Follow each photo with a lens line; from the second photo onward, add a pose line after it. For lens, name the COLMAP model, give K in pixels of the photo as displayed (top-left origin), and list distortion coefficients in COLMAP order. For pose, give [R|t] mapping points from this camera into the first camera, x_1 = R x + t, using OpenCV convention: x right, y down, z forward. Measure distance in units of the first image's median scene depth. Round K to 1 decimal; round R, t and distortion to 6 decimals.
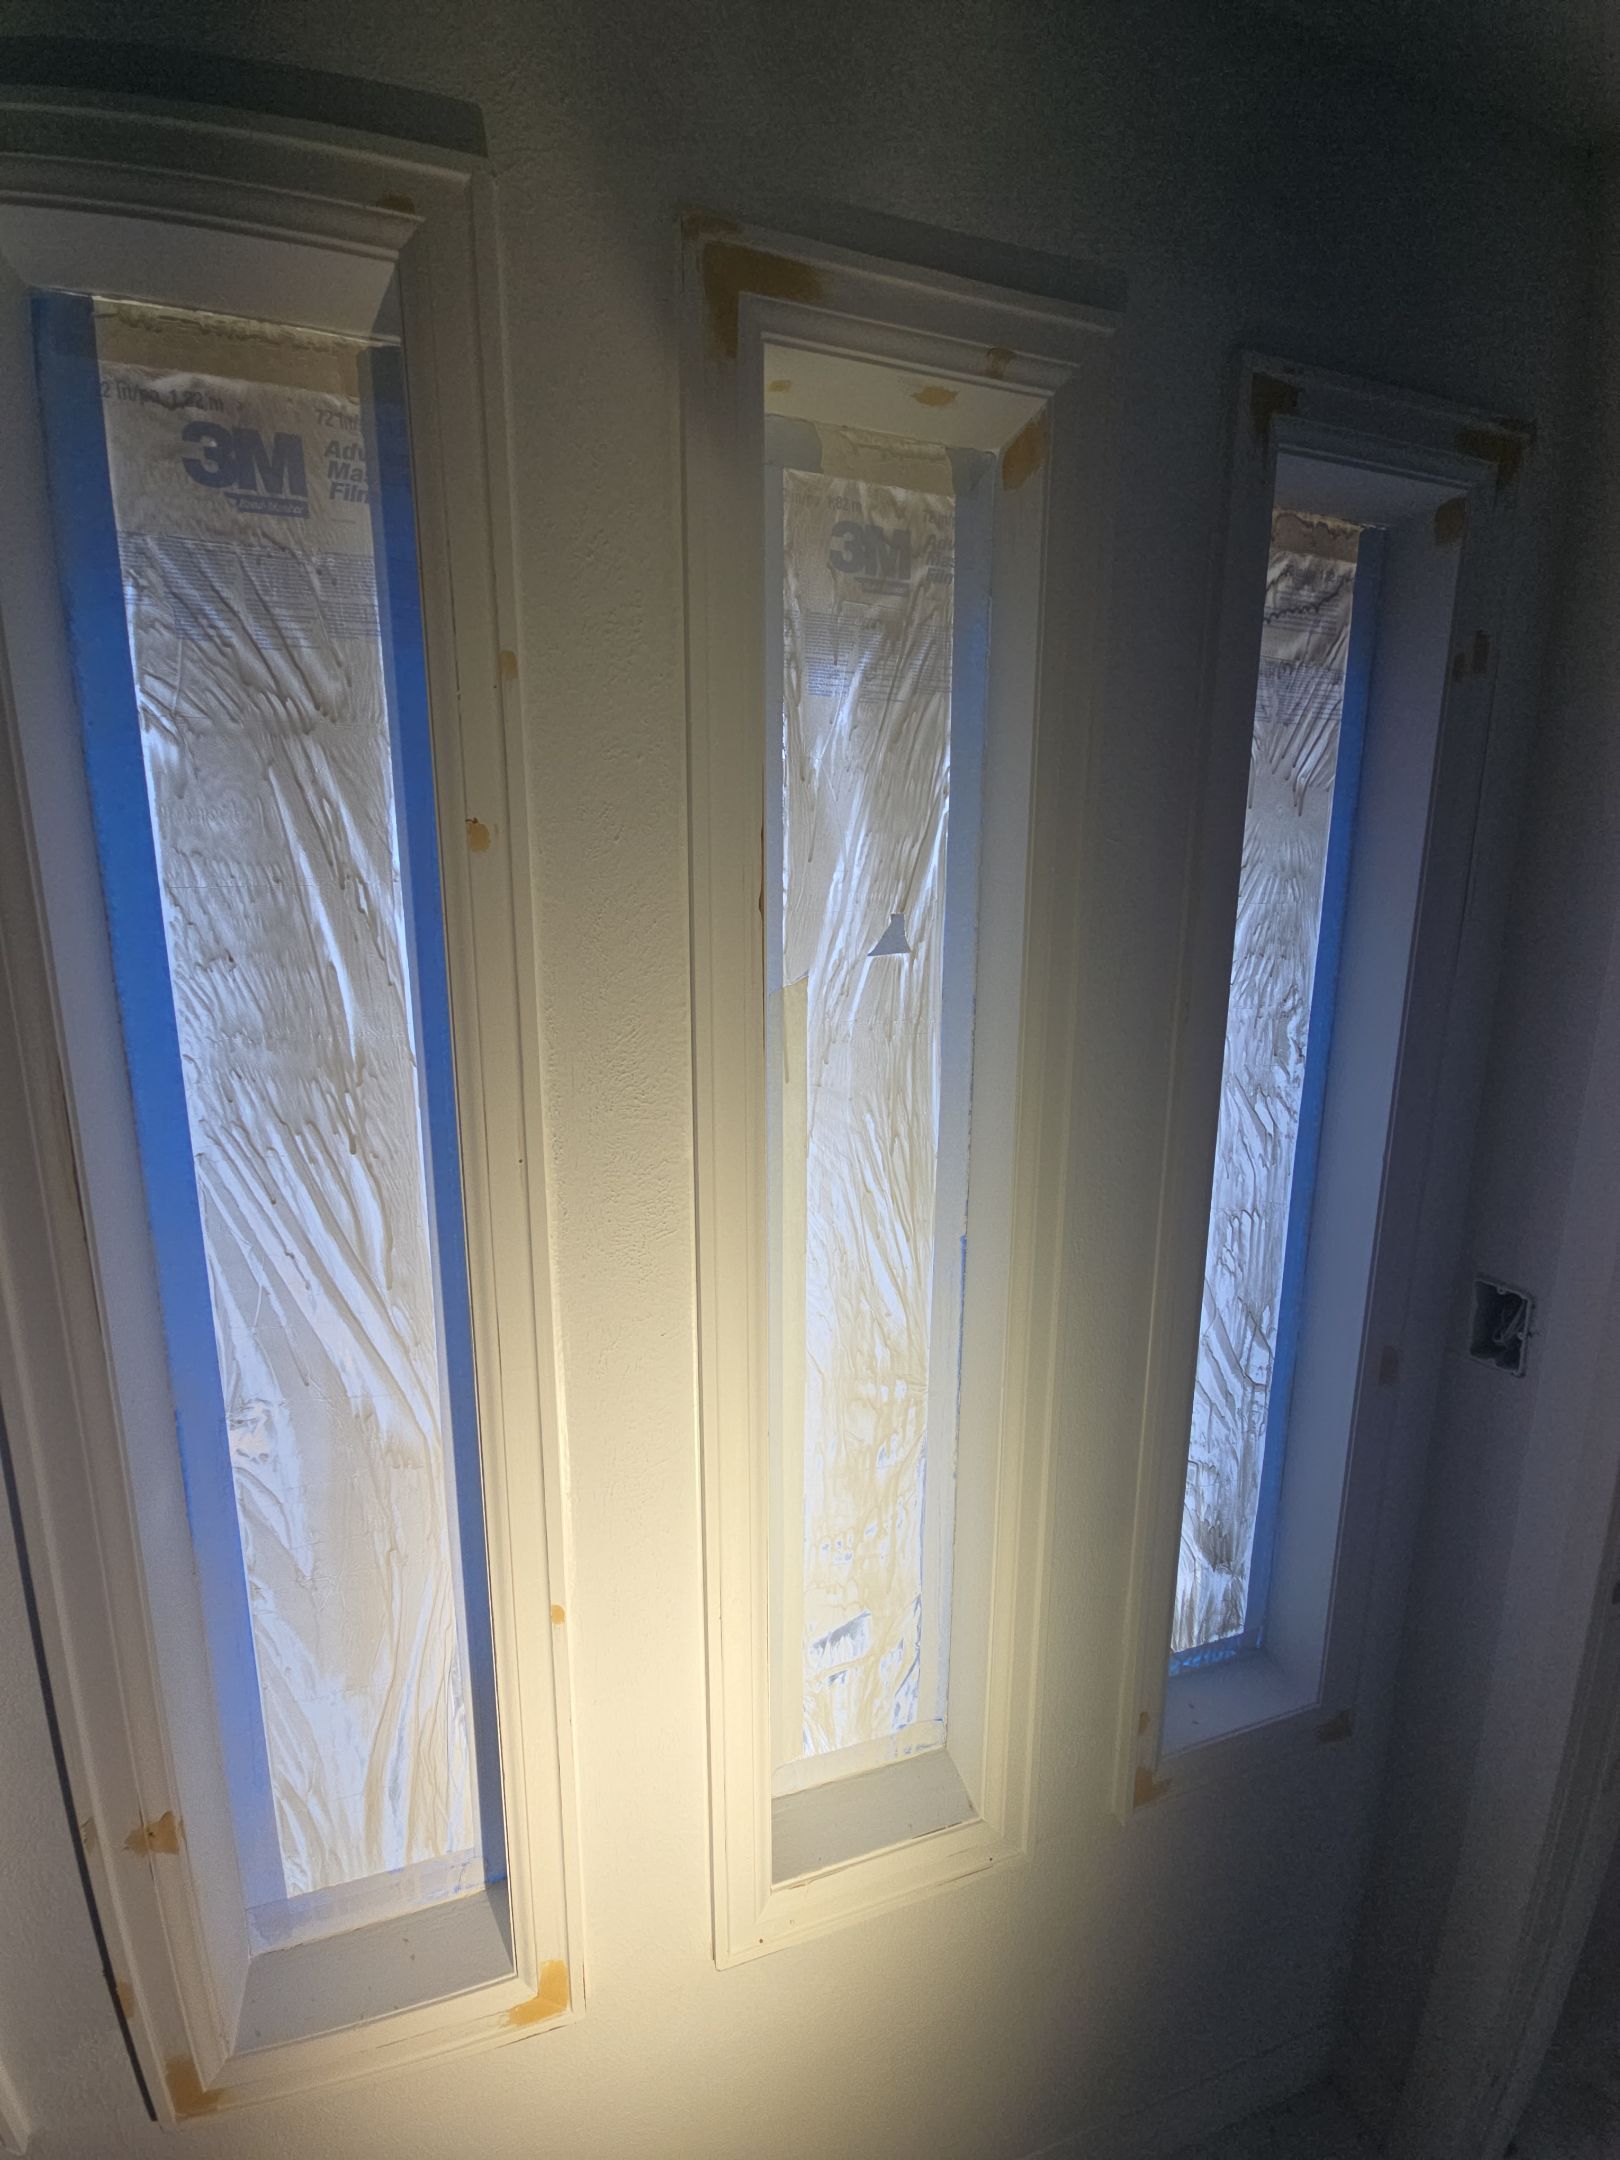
lens RADIAL K [[867.8, 0, 786.3], [0, 867.8, 1080.4], [0, 0, 1]] dist [0.006523, -0.004777]
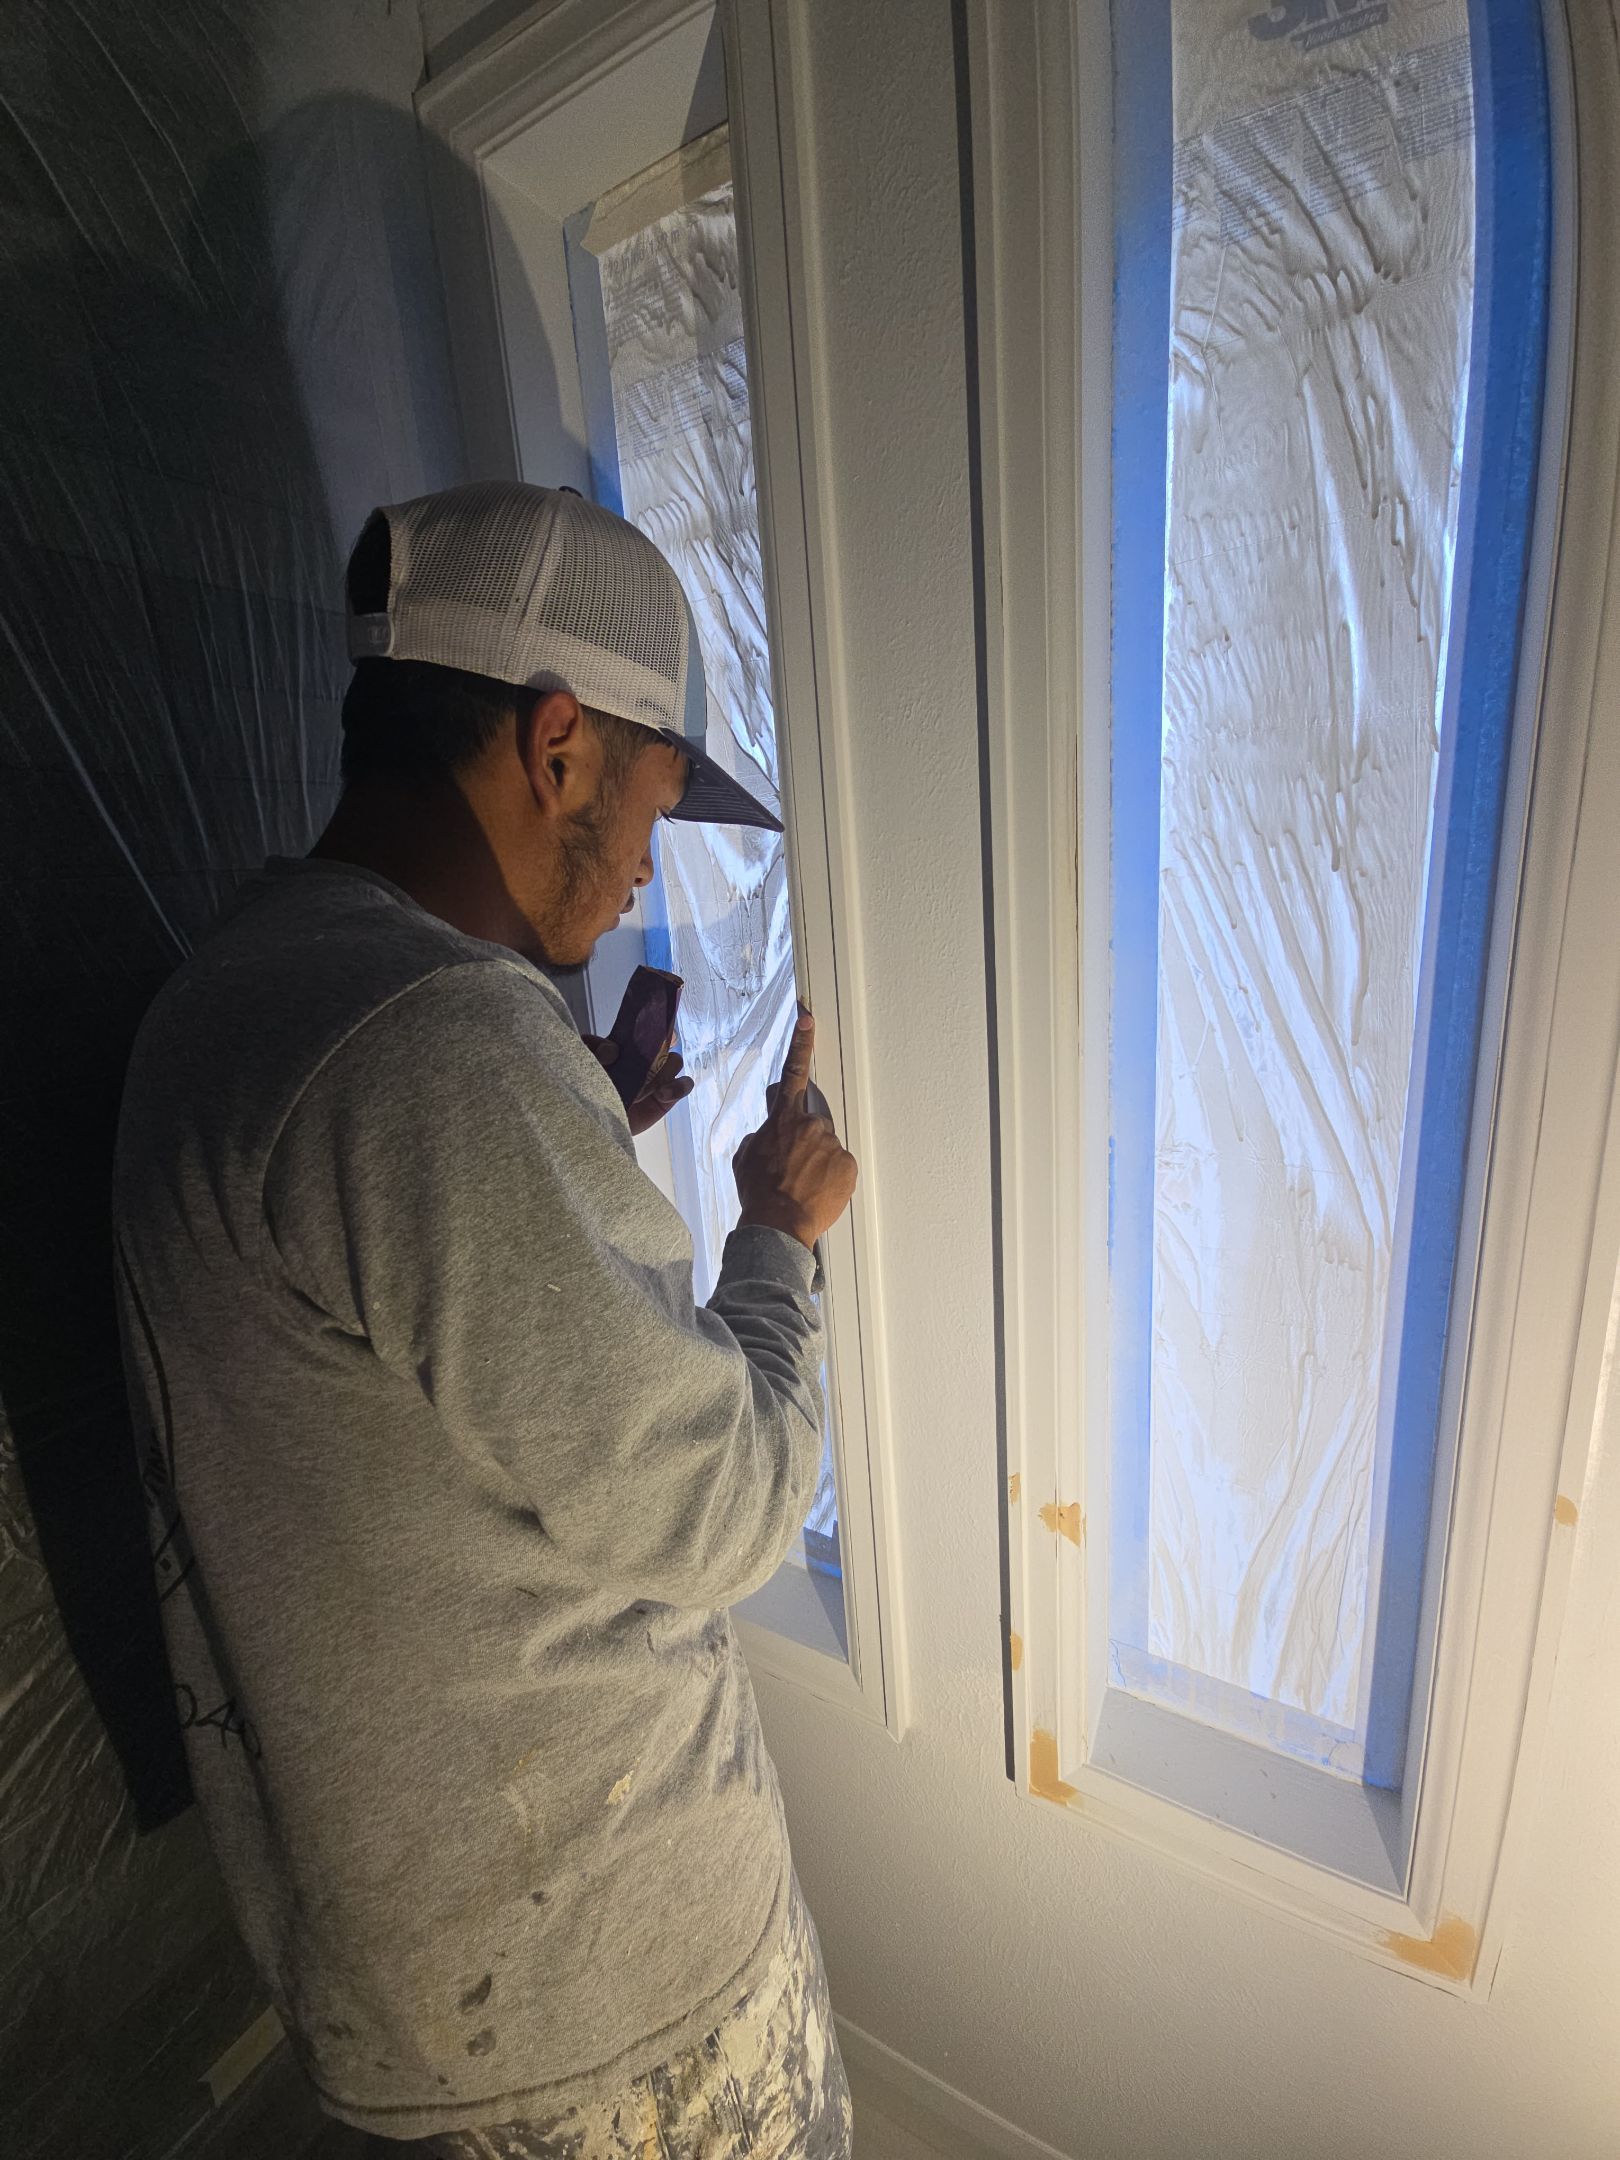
lens RADIAL K [[867.8, 0, 791.9], [0, 867.8, 1088.4], [0, 0, 1]] dist [0.006523, -0.004777]
pose [[0.664742, 0.115196, -0.738139, -0.203081], [-0.050142, 0.992692, 0.109766, 0.225910], [0.745389, -0.035954, 0.665660, 0.046180]]
